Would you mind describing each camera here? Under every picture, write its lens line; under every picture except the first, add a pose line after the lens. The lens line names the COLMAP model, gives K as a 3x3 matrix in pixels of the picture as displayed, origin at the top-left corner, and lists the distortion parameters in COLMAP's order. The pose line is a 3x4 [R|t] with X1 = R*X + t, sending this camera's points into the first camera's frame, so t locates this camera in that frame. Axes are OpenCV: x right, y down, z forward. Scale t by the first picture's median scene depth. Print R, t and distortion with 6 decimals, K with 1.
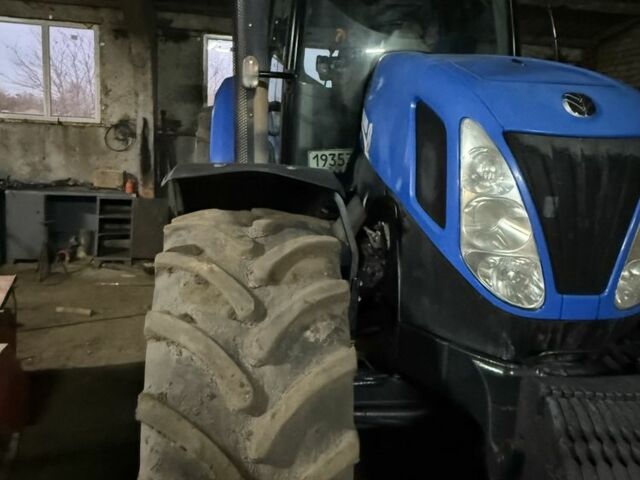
lens RADIAL K [[540.9, 0, 320.0], [0, 540.9, 240.0], [0, 0, 1]] dist [0.042763, -0.109732]
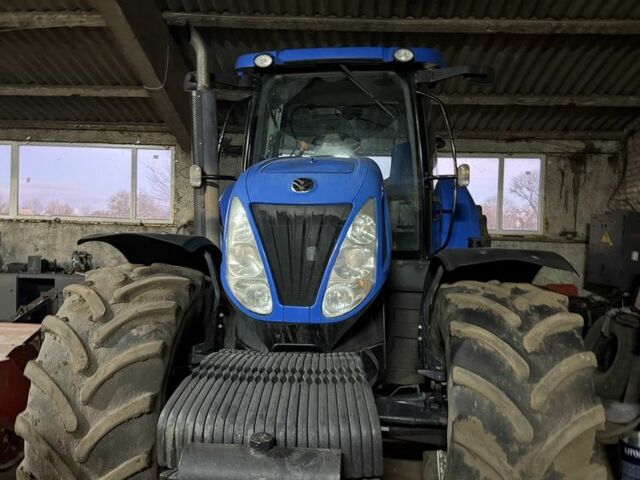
lens RADIAL K [[540.9, 0, 320.0], [0, 540.9, 240.0], [0, 0, 1]] dist [0.042763, -0.109732]
pose [[0.979101, -0.022720, -0.202103, 0.818864], [-0.014970, 0.982994, -0.183027, 0.188520], [0.202825, 0.182227, 0.962110, -0.460597]]
